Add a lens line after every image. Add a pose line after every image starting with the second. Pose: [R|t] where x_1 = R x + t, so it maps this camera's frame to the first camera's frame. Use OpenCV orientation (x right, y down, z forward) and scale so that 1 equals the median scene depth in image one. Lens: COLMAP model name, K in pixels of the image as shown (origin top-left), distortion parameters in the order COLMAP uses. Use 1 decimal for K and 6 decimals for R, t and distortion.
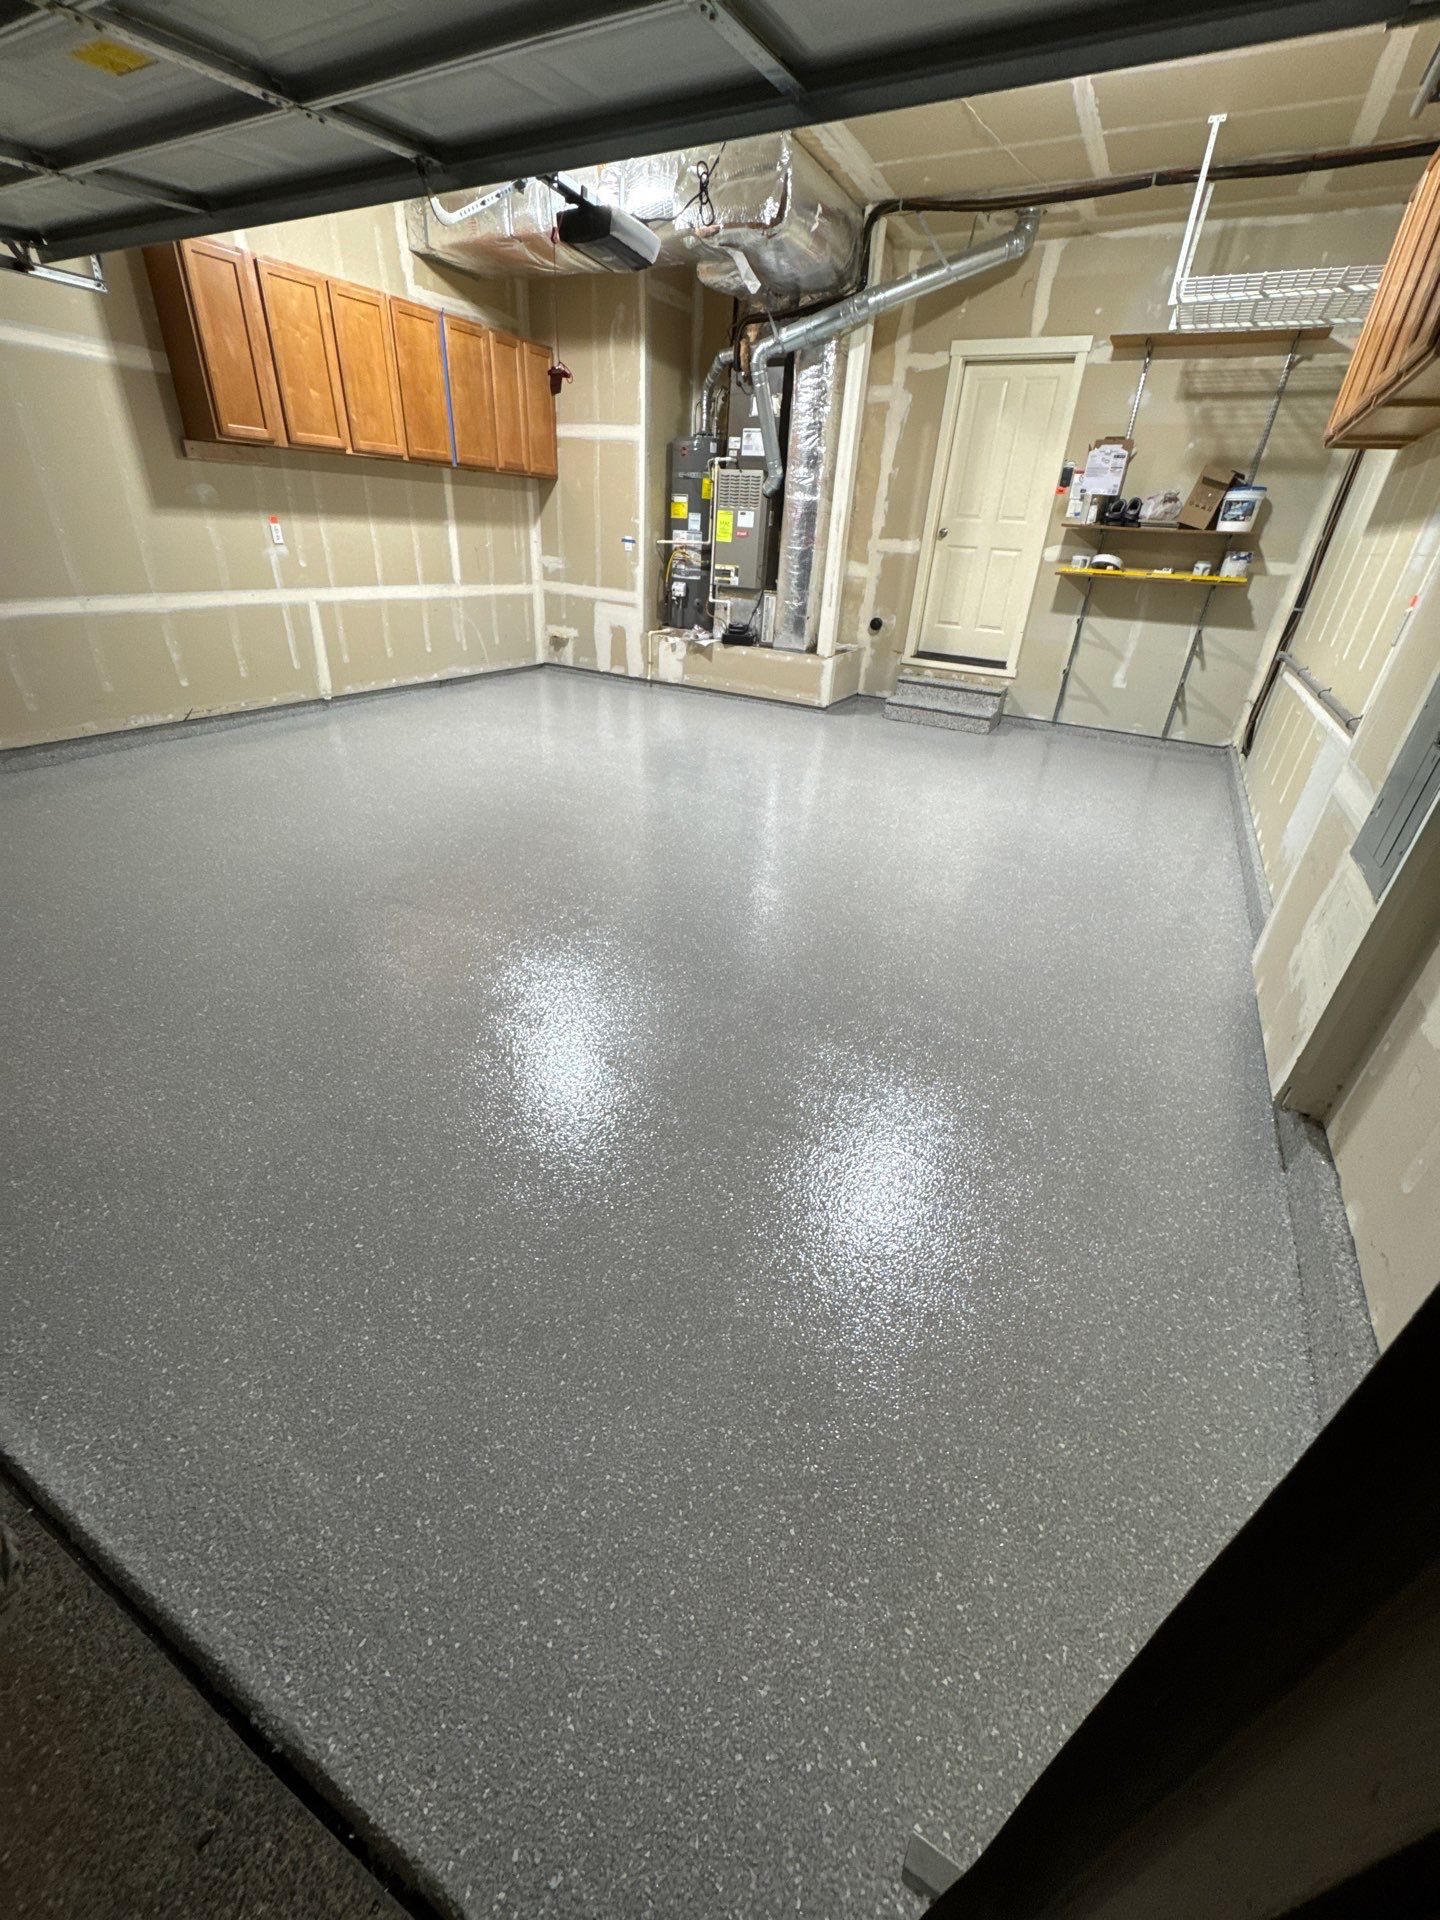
lens RADIAL K [[761.8, 0, 718.0], [0, 761.8, 959.6], [0, 0, 1]] dist [-0.003612, 0.000334]
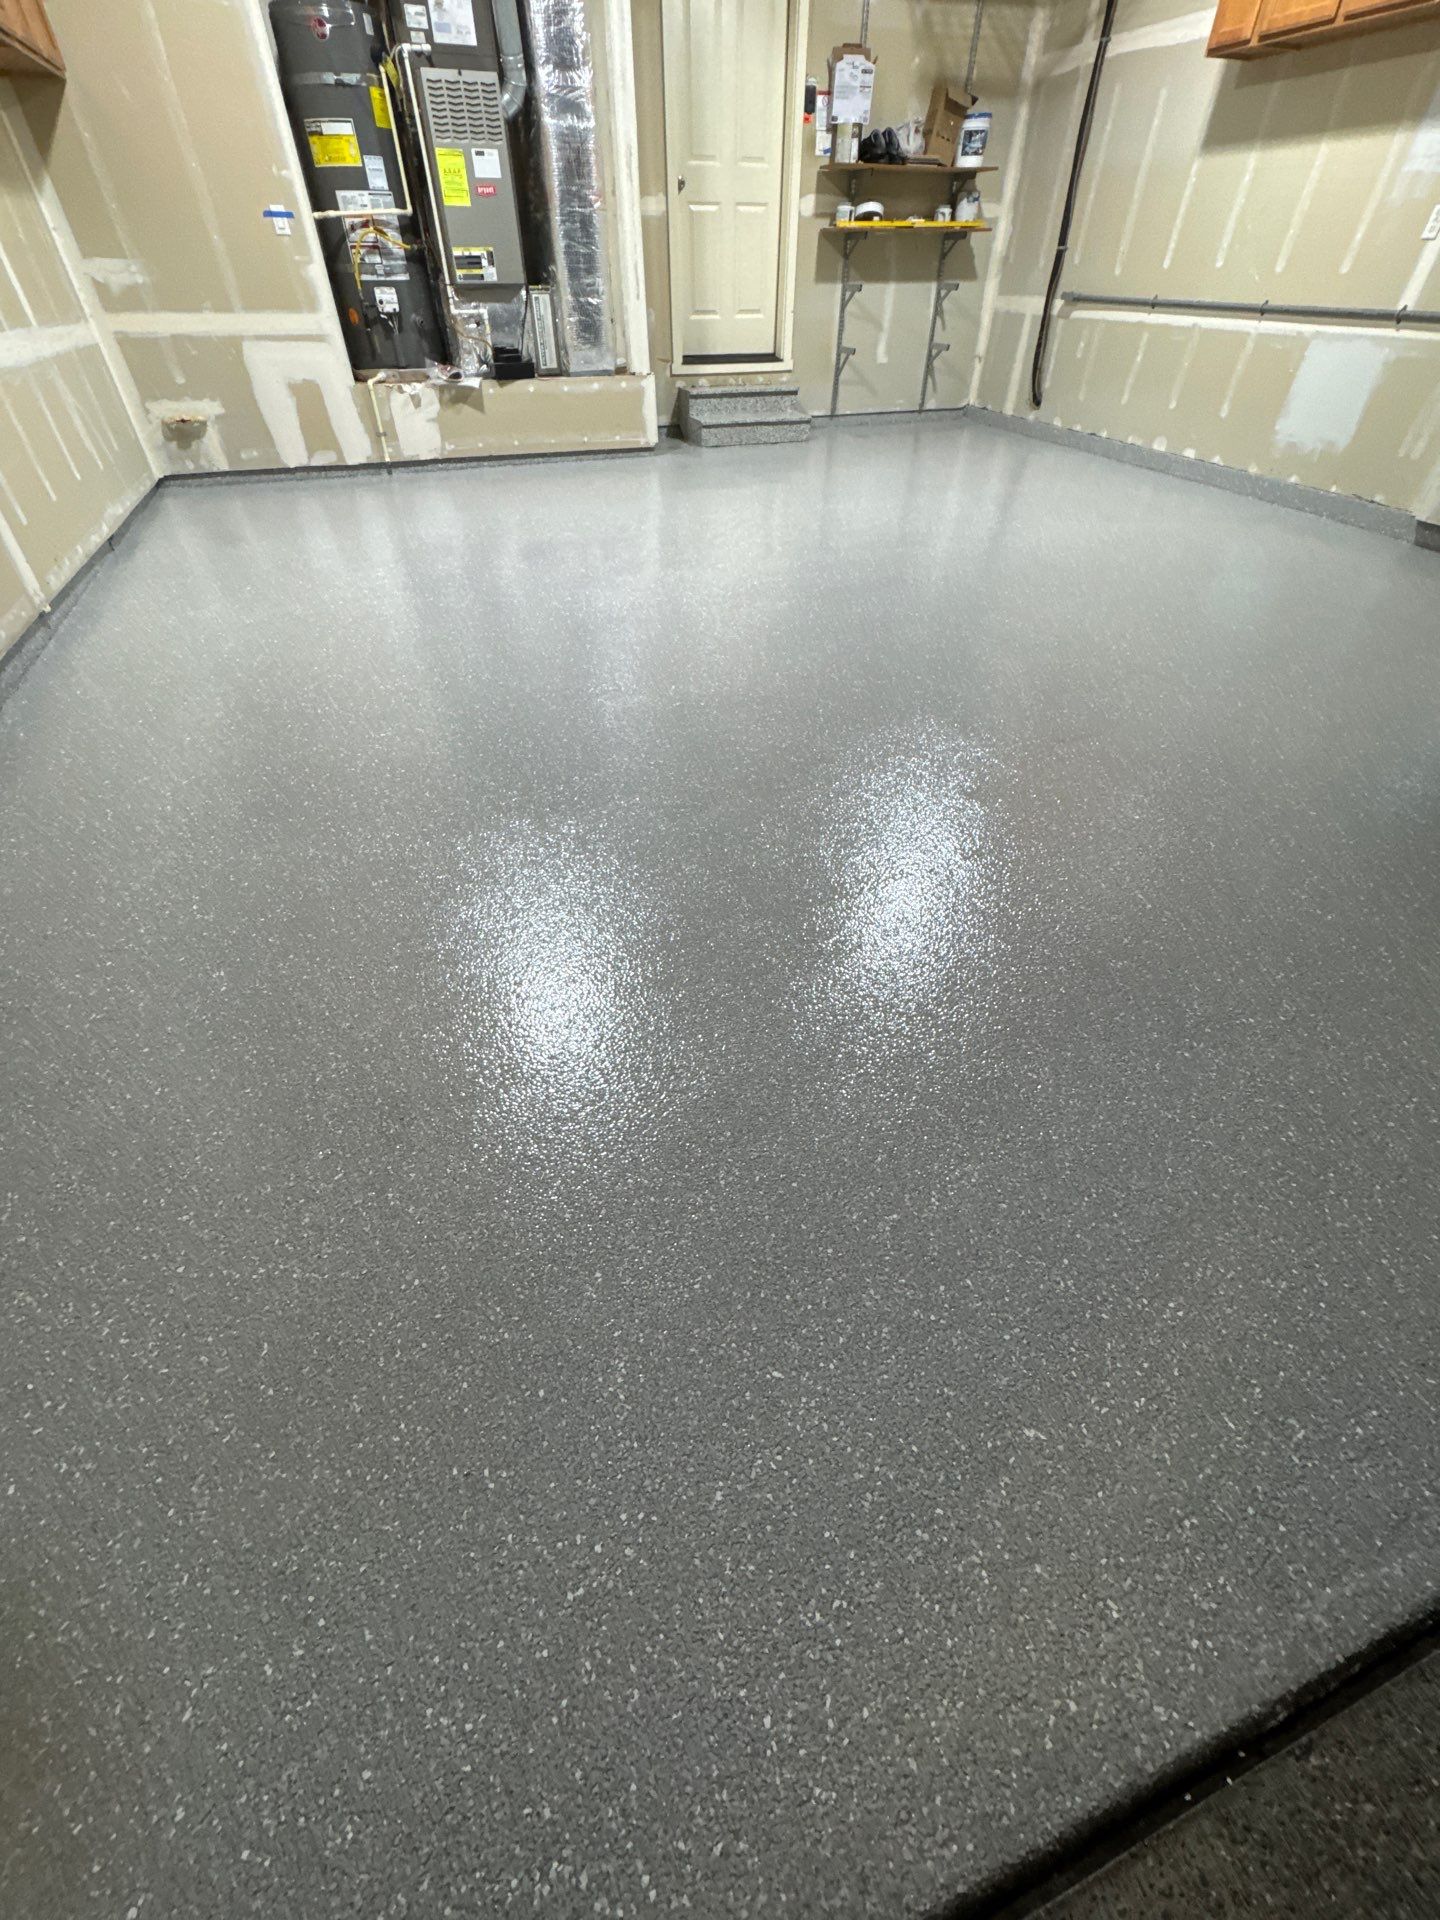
lens RADIAL K [[761.8, 0, 718.0], [0, 761.8, 959.6], [0, 0, 1]] dist [-0.003612, 0.000334]
pose [[0.658122, -0.546363, 0.518039, -0.557042], [0.399997, 0.836637, 0.374220, -0.151745], [-0.637870, -0.039068, 0.769152, 0.312892]]
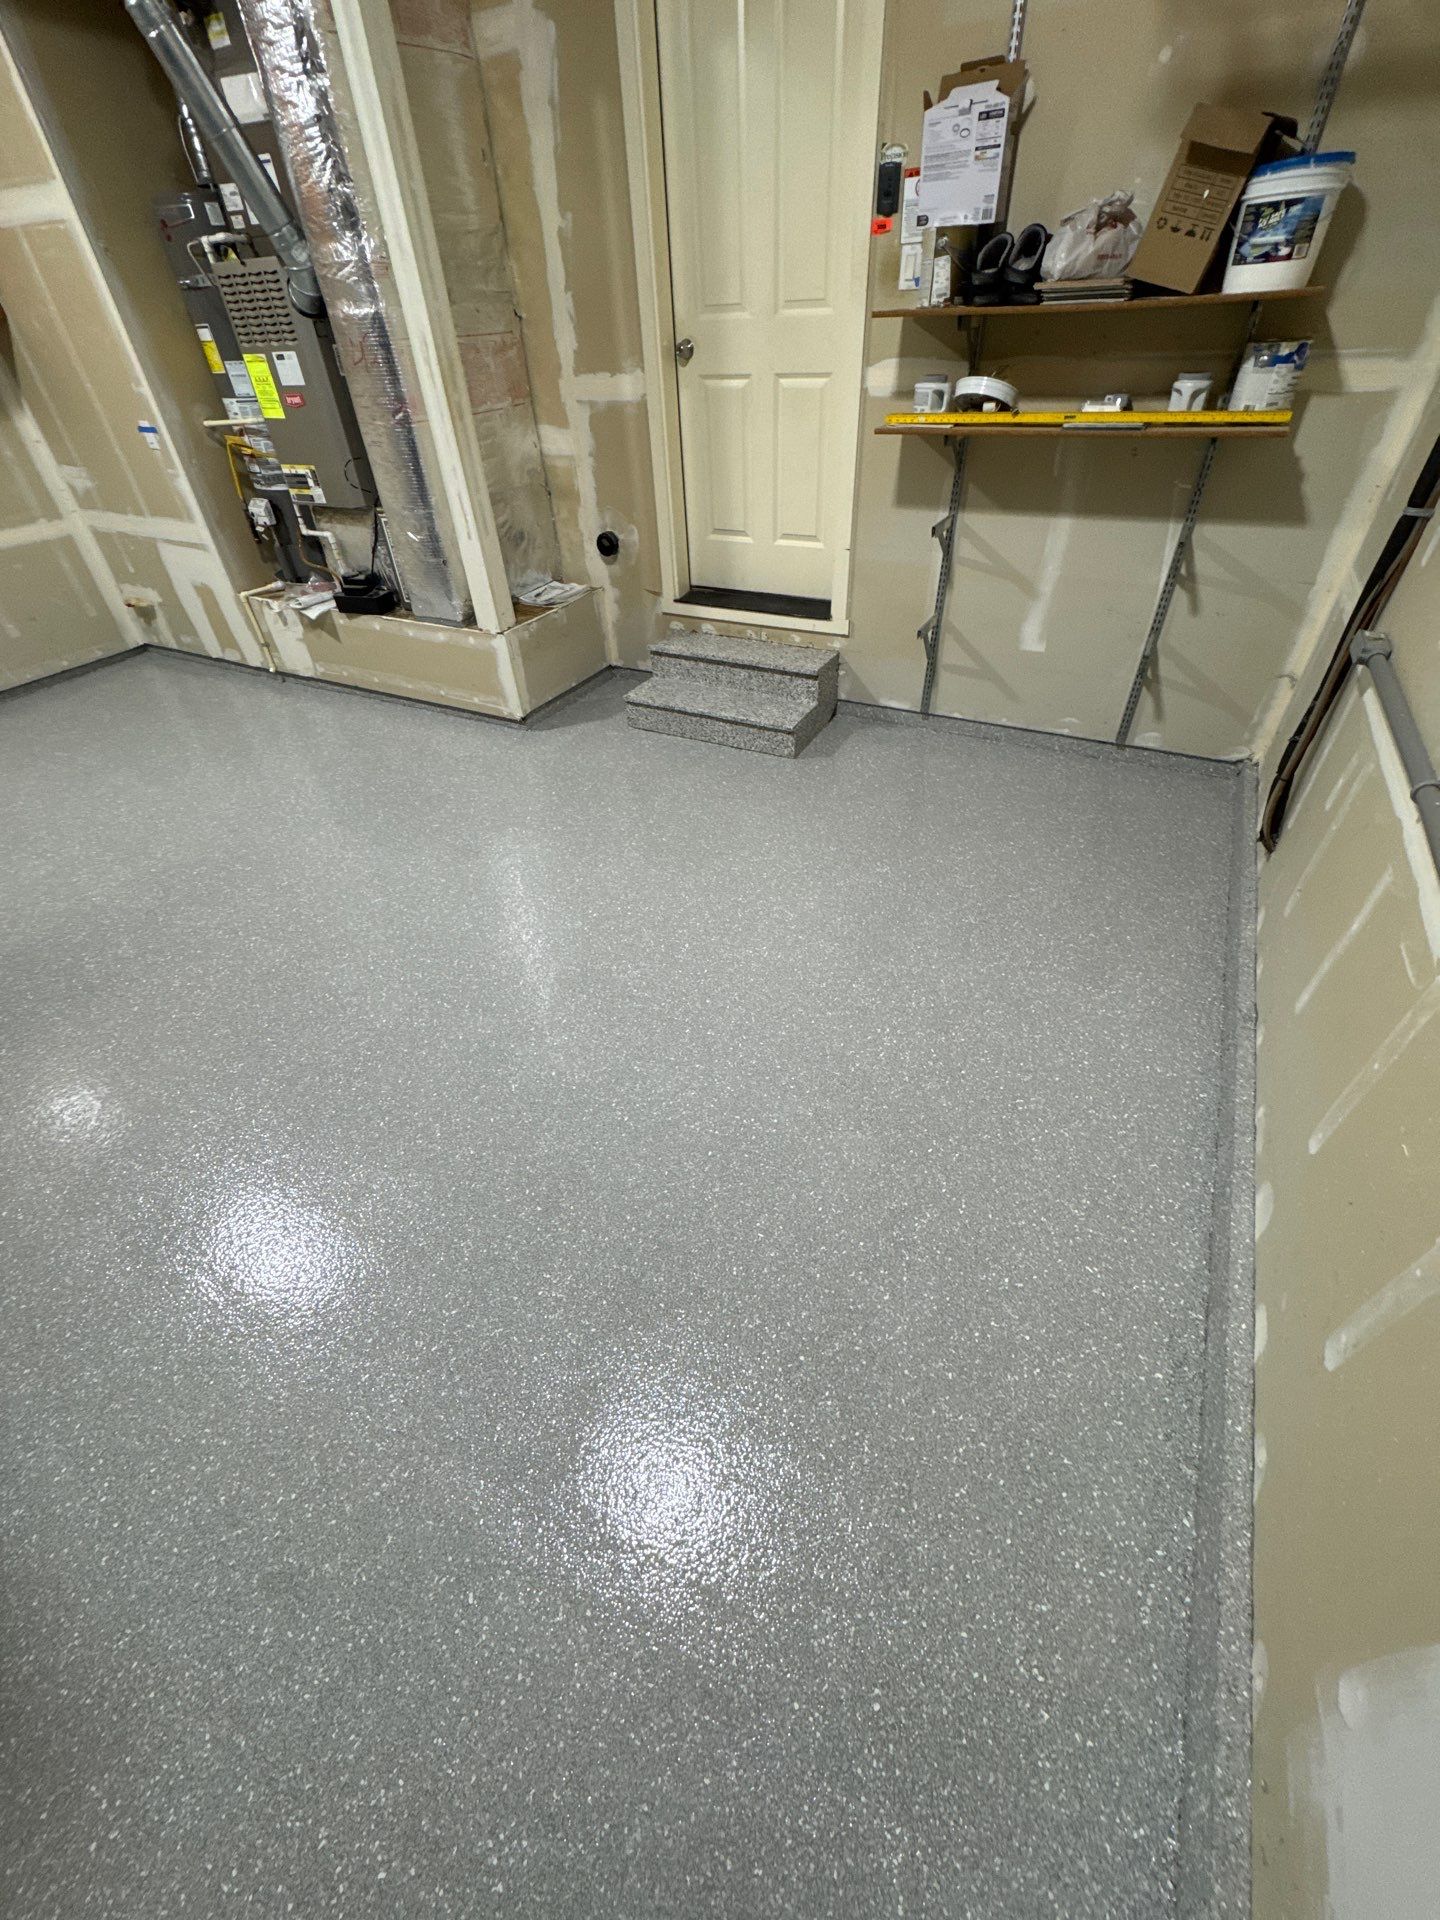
lens RADIAL K [[761.8, 0, 718.0], [0, 761.8, 959.6], [0, 0, 1]] dist [-0.003612, 0.000334]
pose [[0.995561, -0.080076, -0.049459, 0.309968], [0.087993, 0.978381, 0.187160, -0.257240], [0.033403, -0.190681, 0.981084, 0.427974]]
